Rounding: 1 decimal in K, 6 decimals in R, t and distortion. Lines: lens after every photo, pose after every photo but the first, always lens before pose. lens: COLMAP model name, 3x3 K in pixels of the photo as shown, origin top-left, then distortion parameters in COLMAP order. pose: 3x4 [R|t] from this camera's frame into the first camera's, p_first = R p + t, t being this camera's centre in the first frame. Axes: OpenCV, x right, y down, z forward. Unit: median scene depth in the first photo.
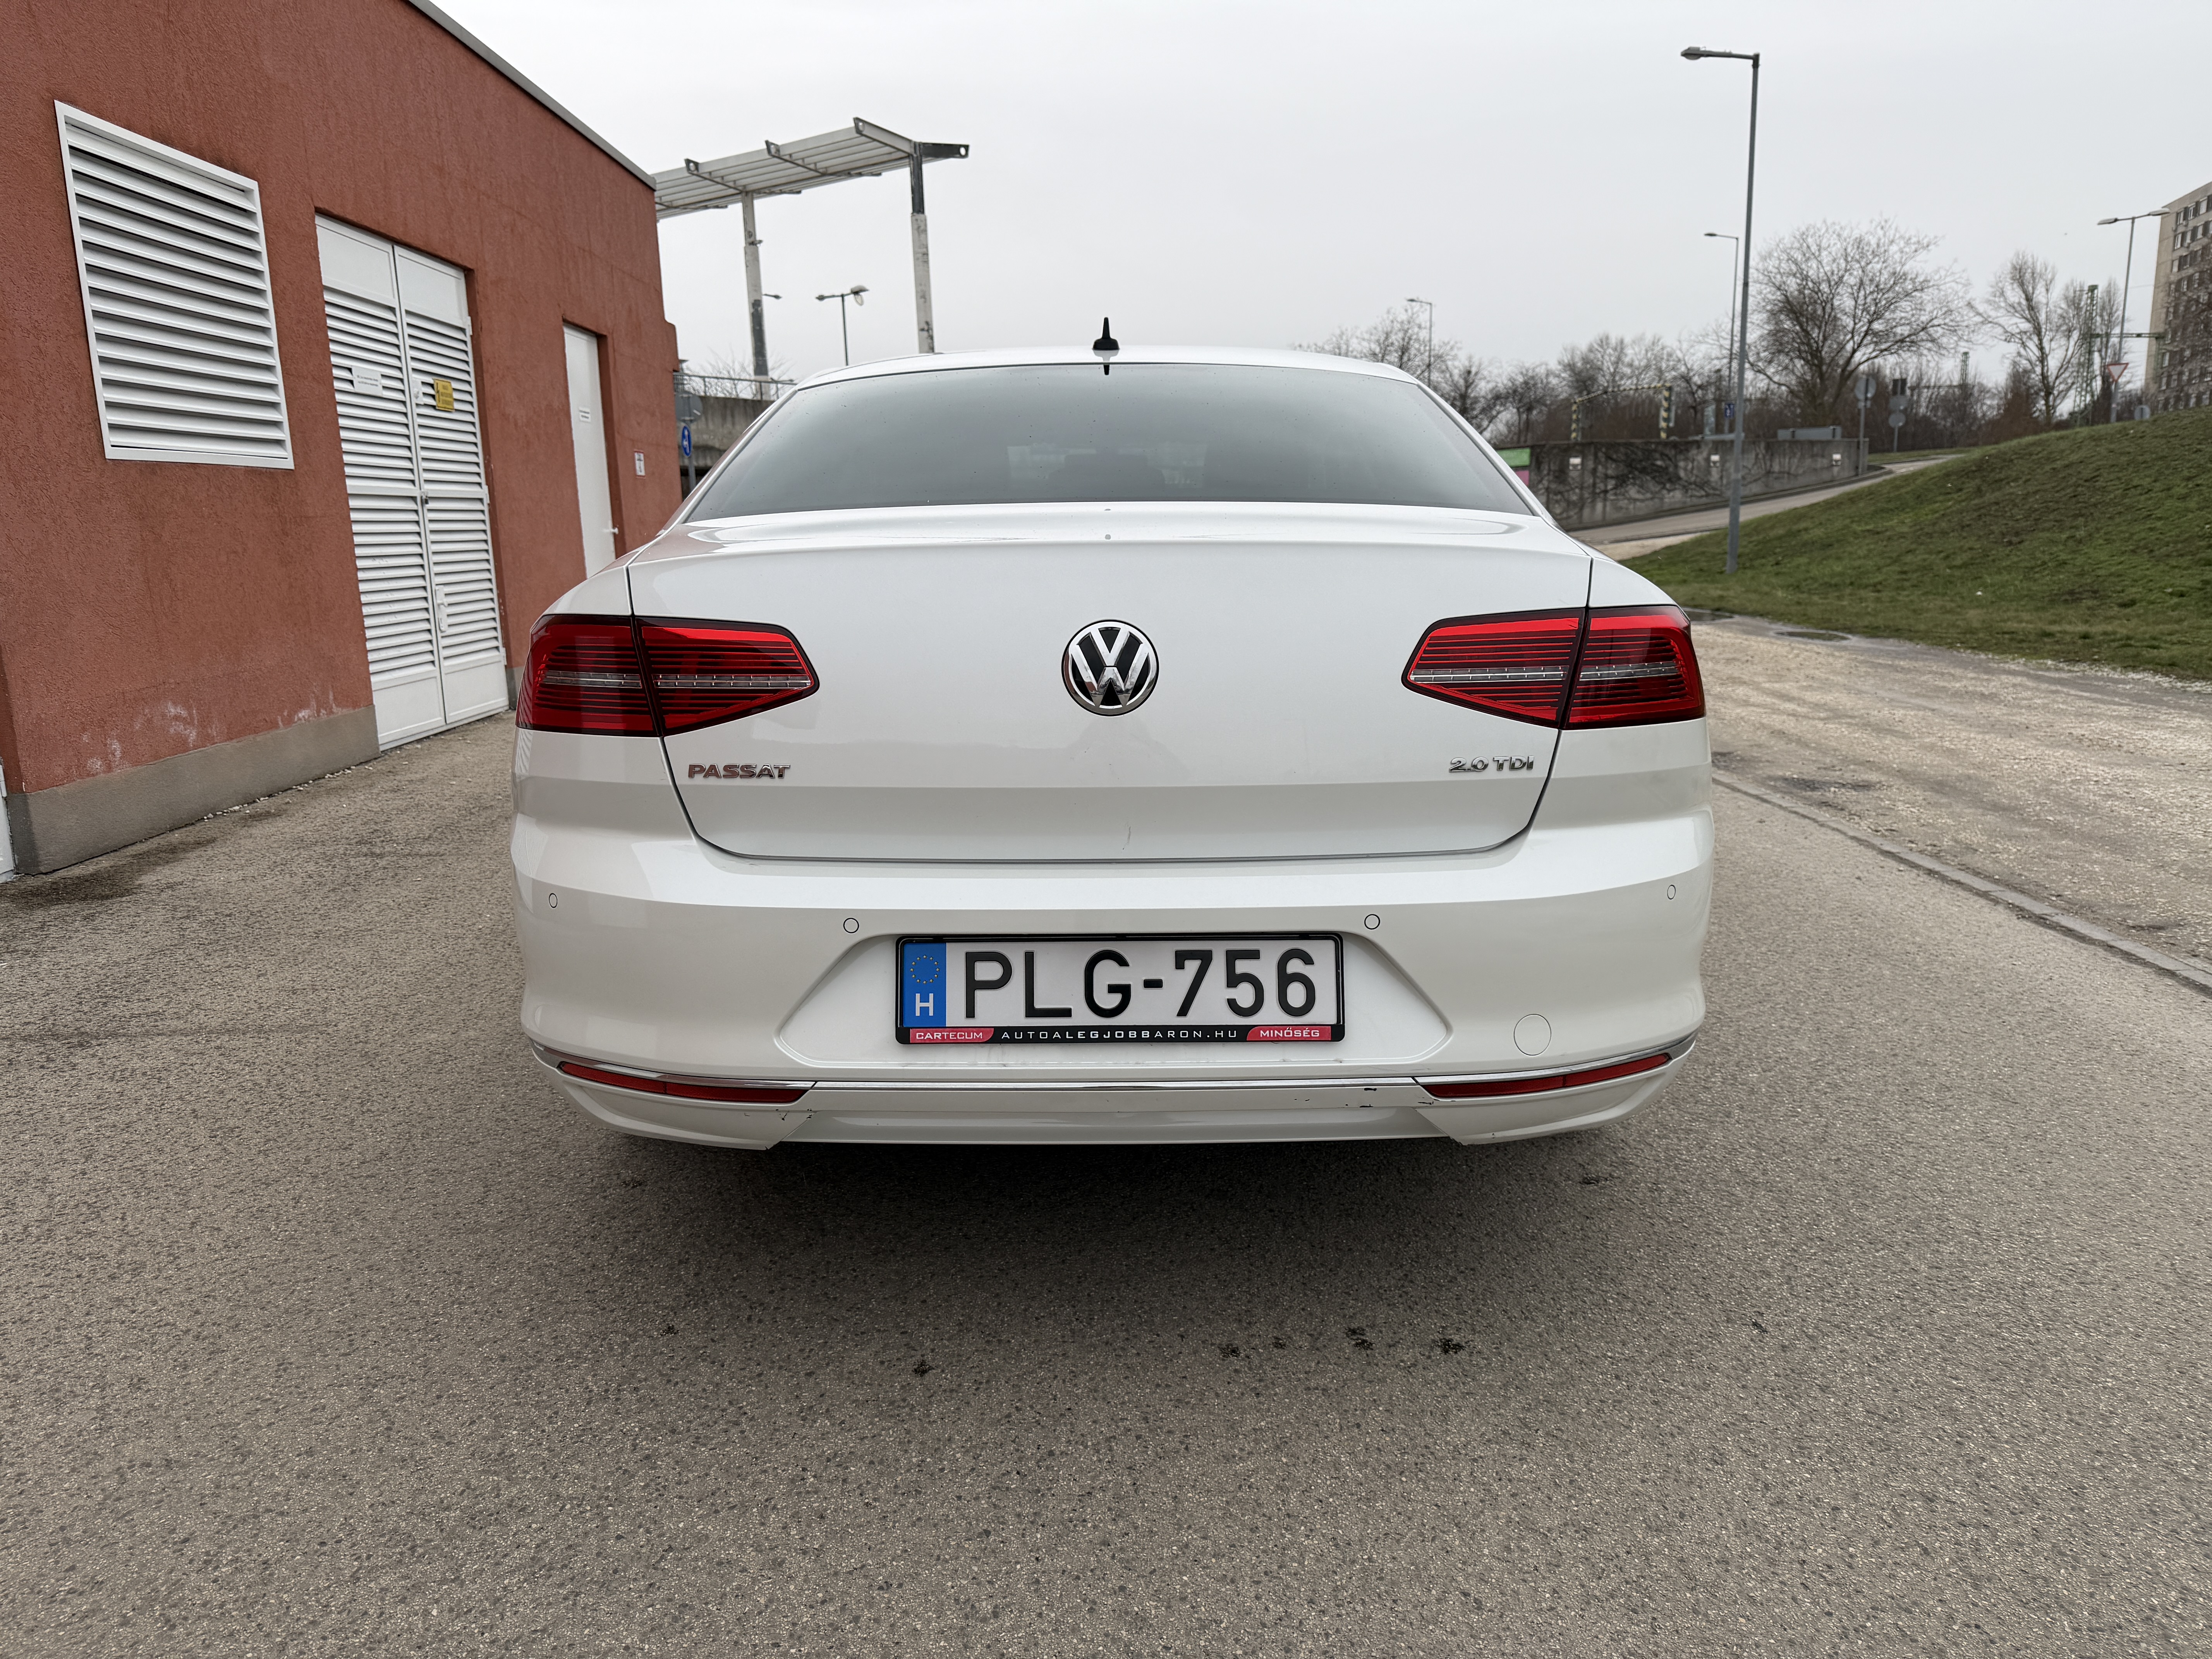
lens RADIAL K [[1568.4, 0, 1122.2], [0, 1568.4, 812.0], [0, 0, 1]] dist [0.020991, -0.025577]
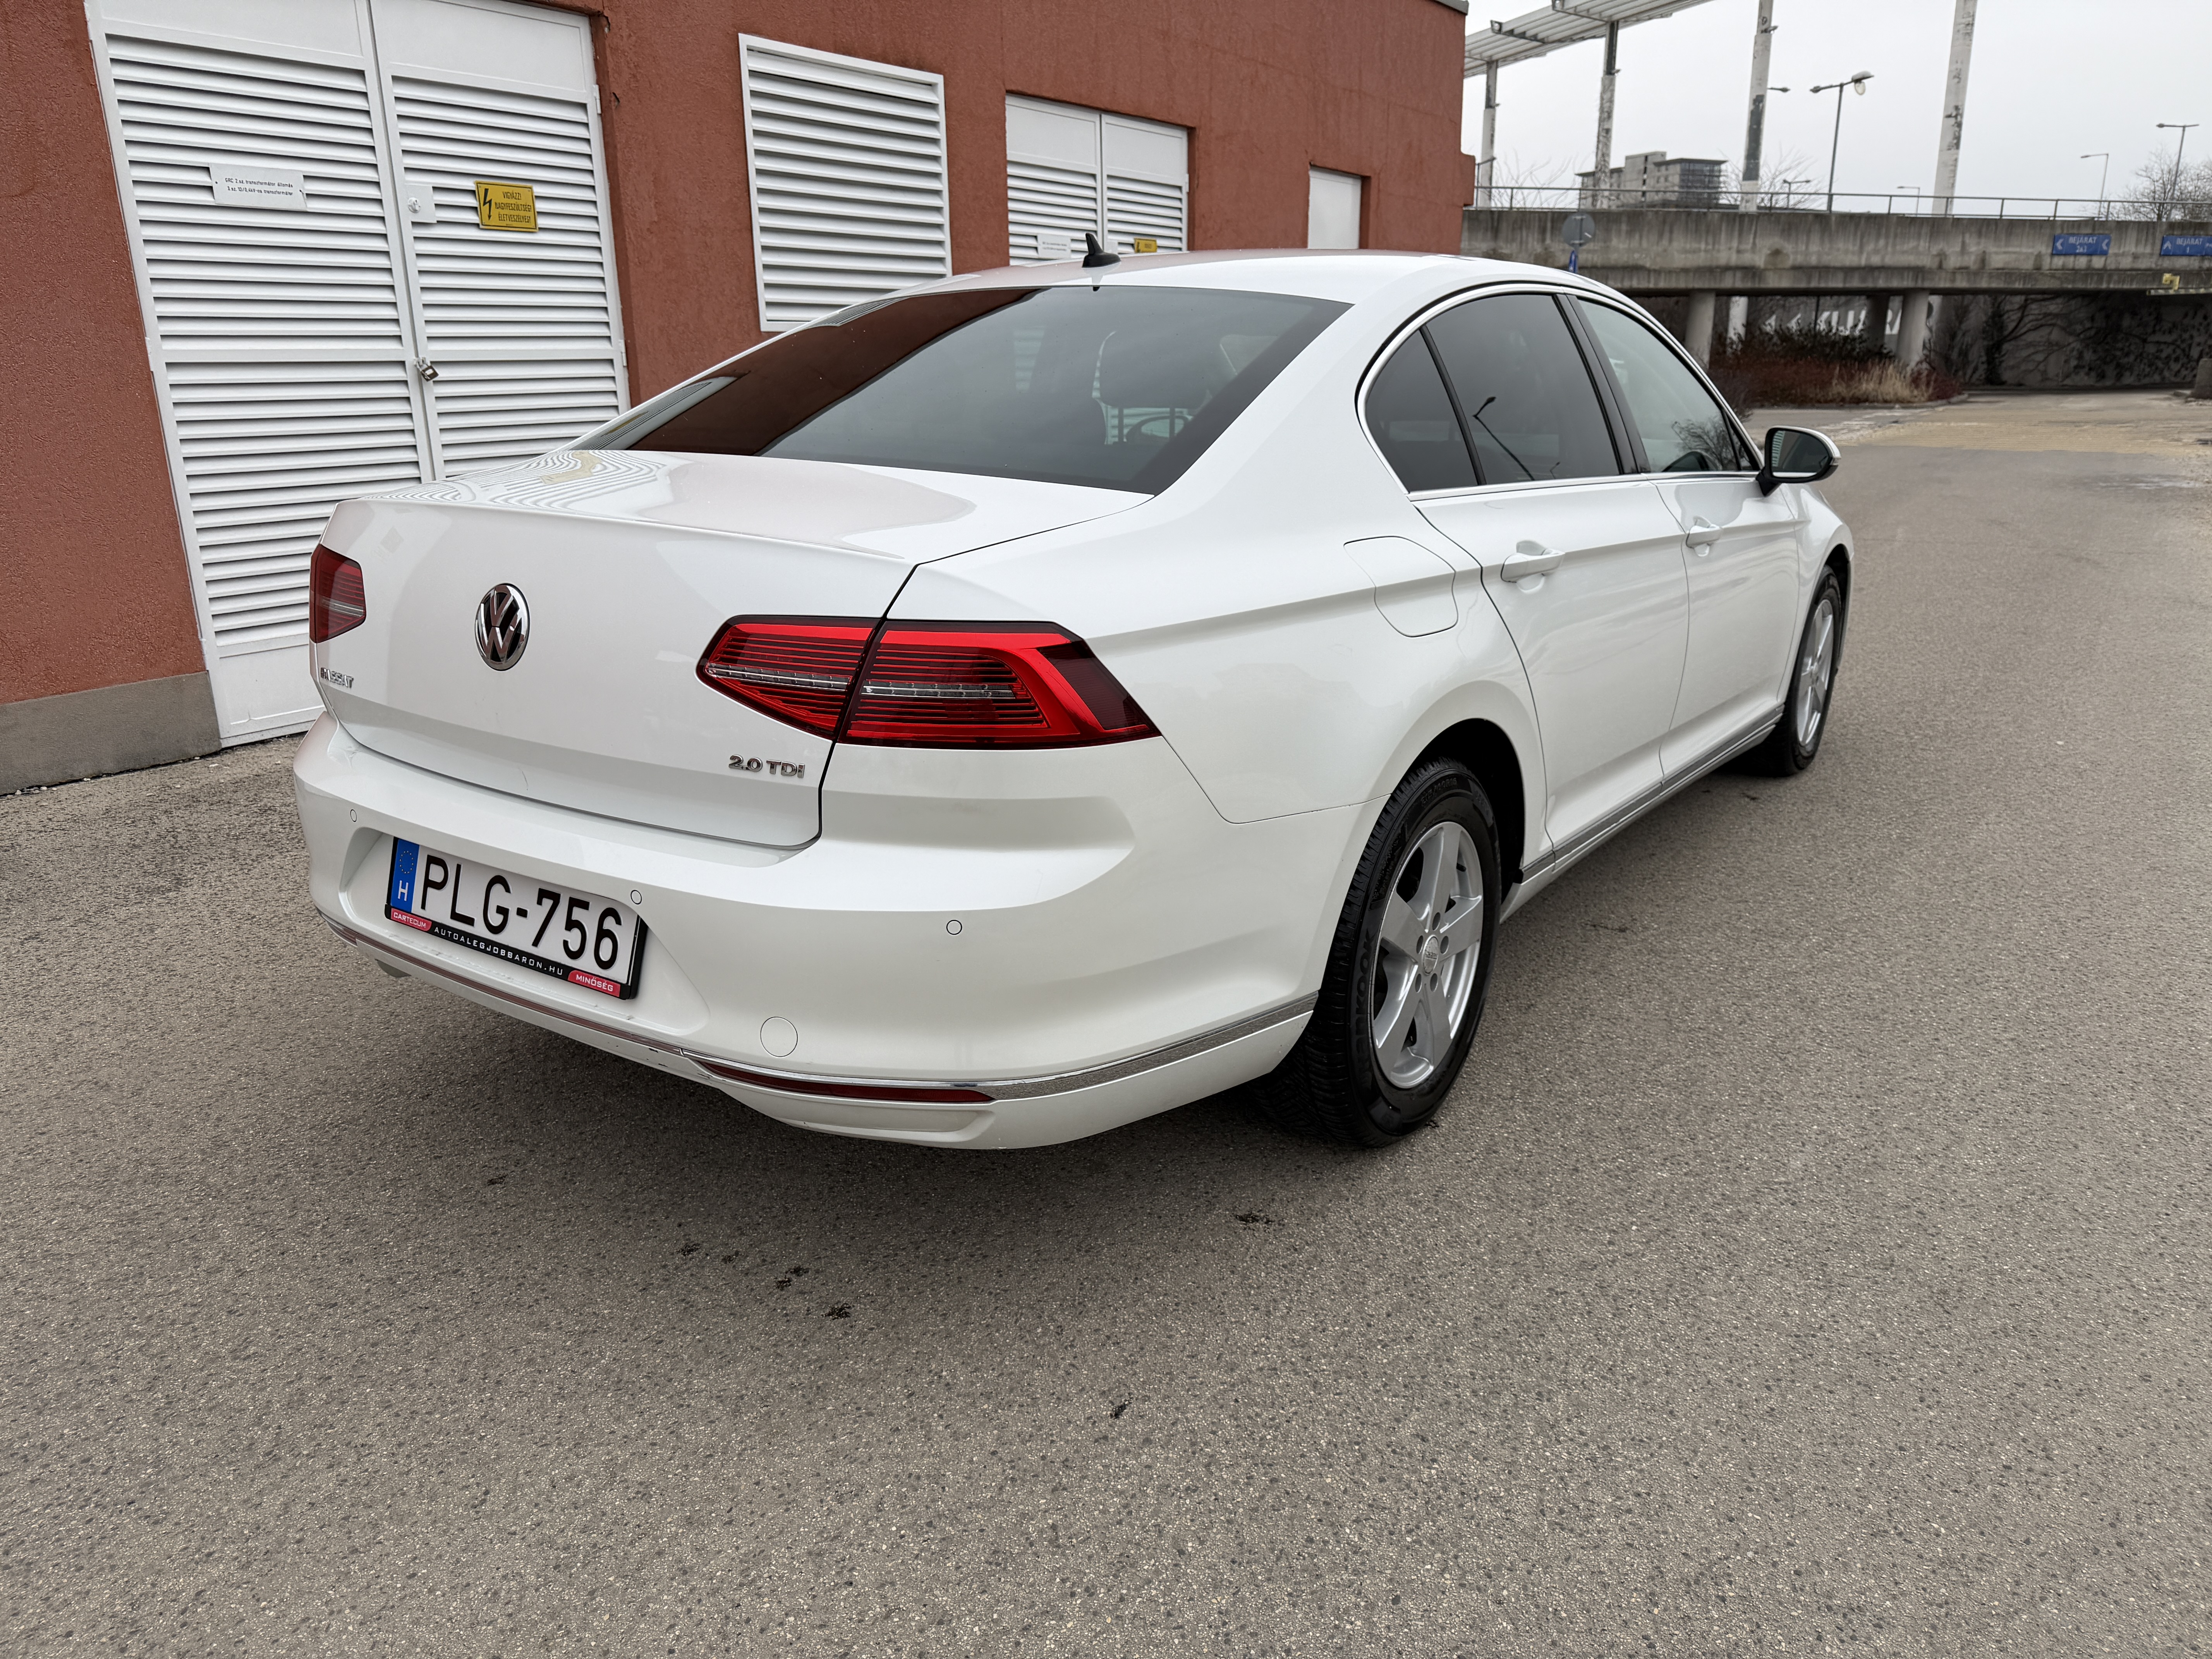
lens RADIAL K [[1568.4, 0, 1126.9], [0, 1568.4, 819.2], [0, 0, 1]] dist [0.020991, -0.025577]
pose [[0.822393, 0.173272, -0.541892, 0.356337], [-0.110091, 0.982957, 0.147225, -0.062391], [0.558166, -0.061419, 0.827453, 0.111551]]
